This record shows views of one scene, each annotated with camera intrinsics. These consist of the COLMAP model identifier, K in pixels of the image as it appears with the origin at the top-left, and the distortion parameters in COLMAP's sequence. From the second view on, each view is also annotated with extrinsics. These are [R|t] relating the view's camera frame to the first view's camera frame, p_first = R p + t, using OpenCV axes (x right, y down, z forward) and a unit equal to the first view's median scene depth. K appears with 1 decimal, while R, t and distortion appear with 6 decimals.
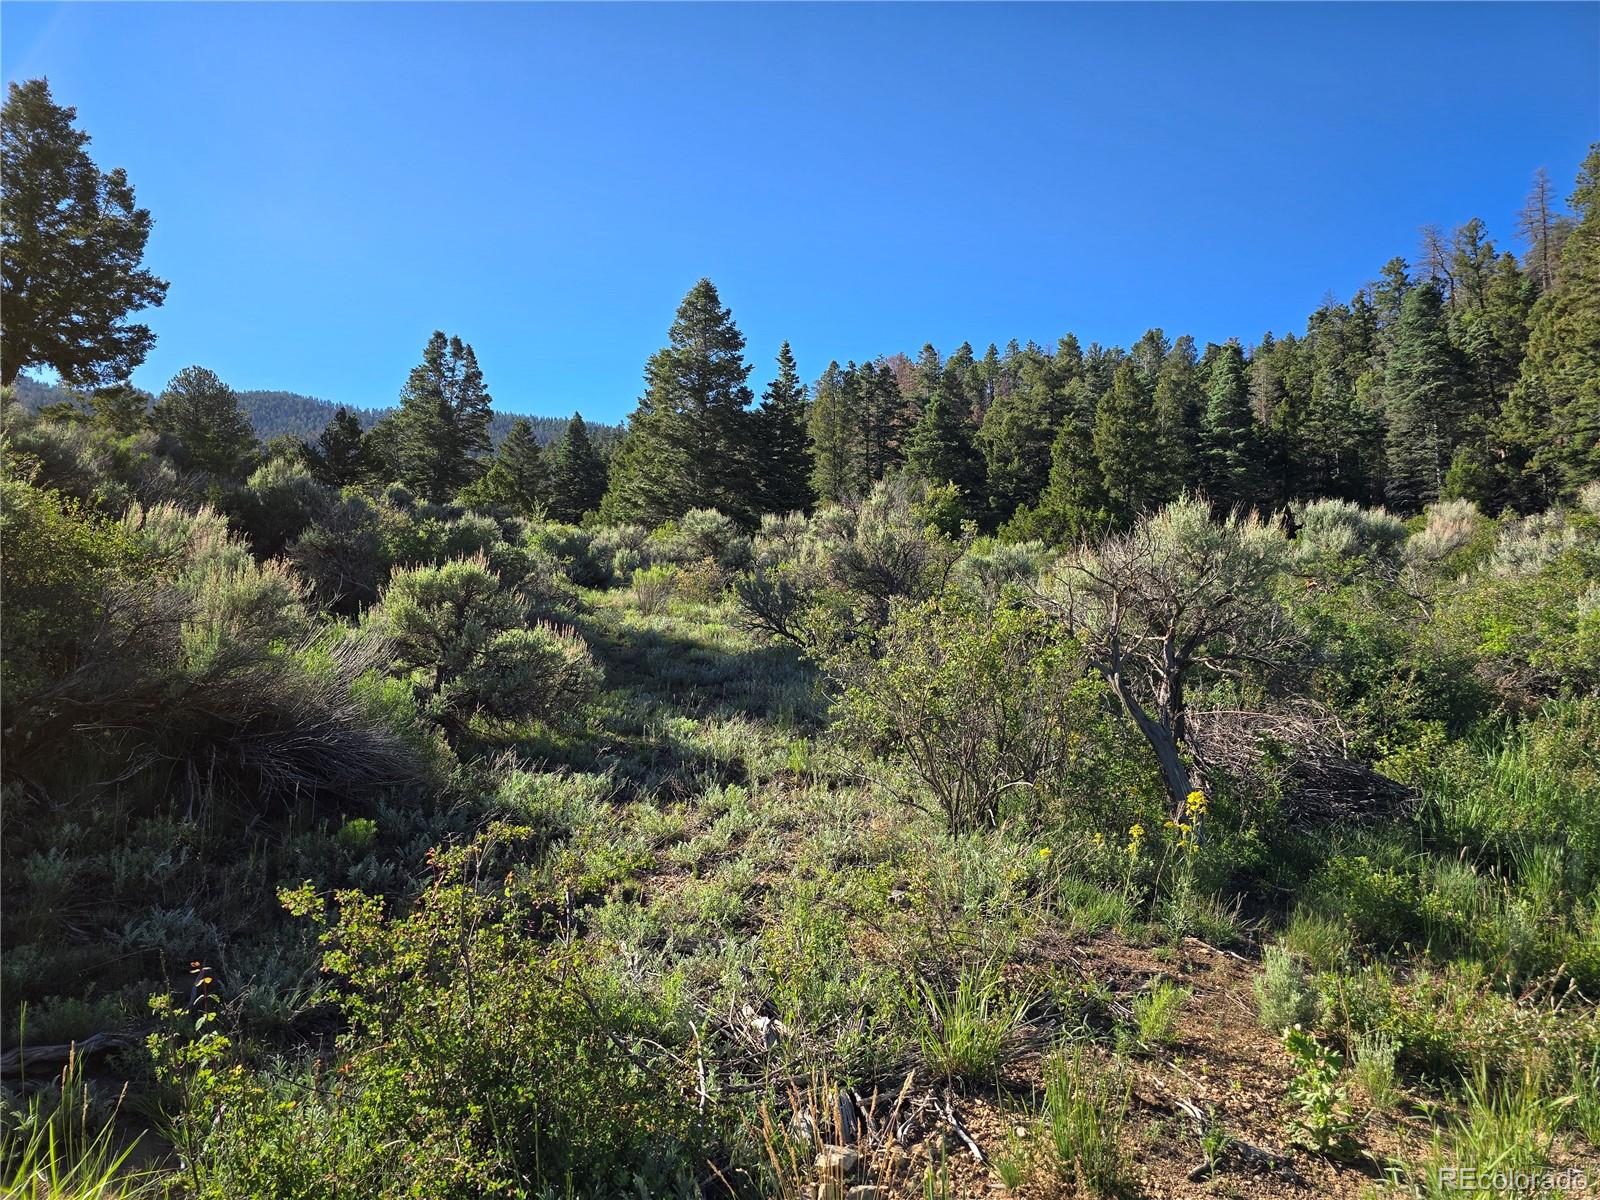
lens RADIAL K [[1067.5, 0, 801.4], [0, 1067.5, 602.8], [0, 0, 1]] dist [0.057818, -0.053136]
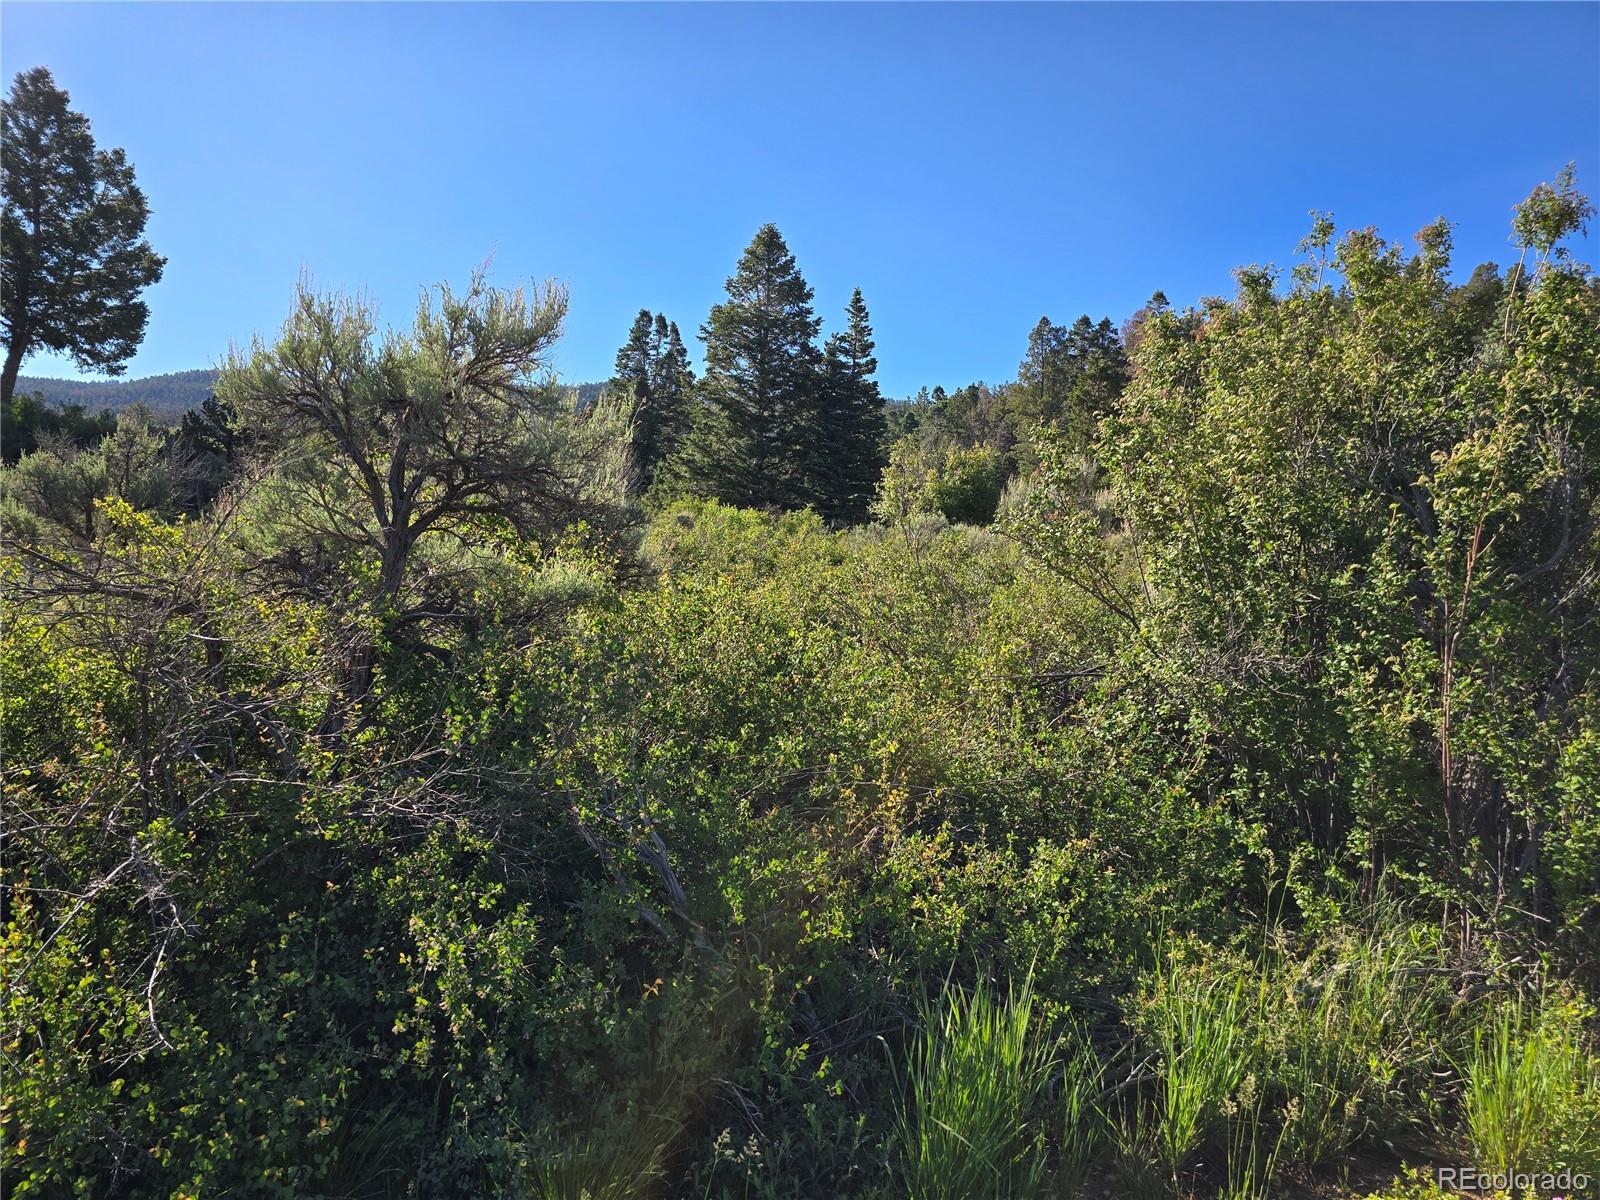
lens RADIAL K [[1067.5, 0, 797.7], [0, 1067.5, 597.7], [0, 0, 1]] dist [0.057818, -0.053136]
pose [[0.959931, 0.020815, -0.279462, 0.190736], [-0.015887, 0.999676, 0.019887, -0.006420], [0.279785, -0.014651, 0.959951, 0.134449]]
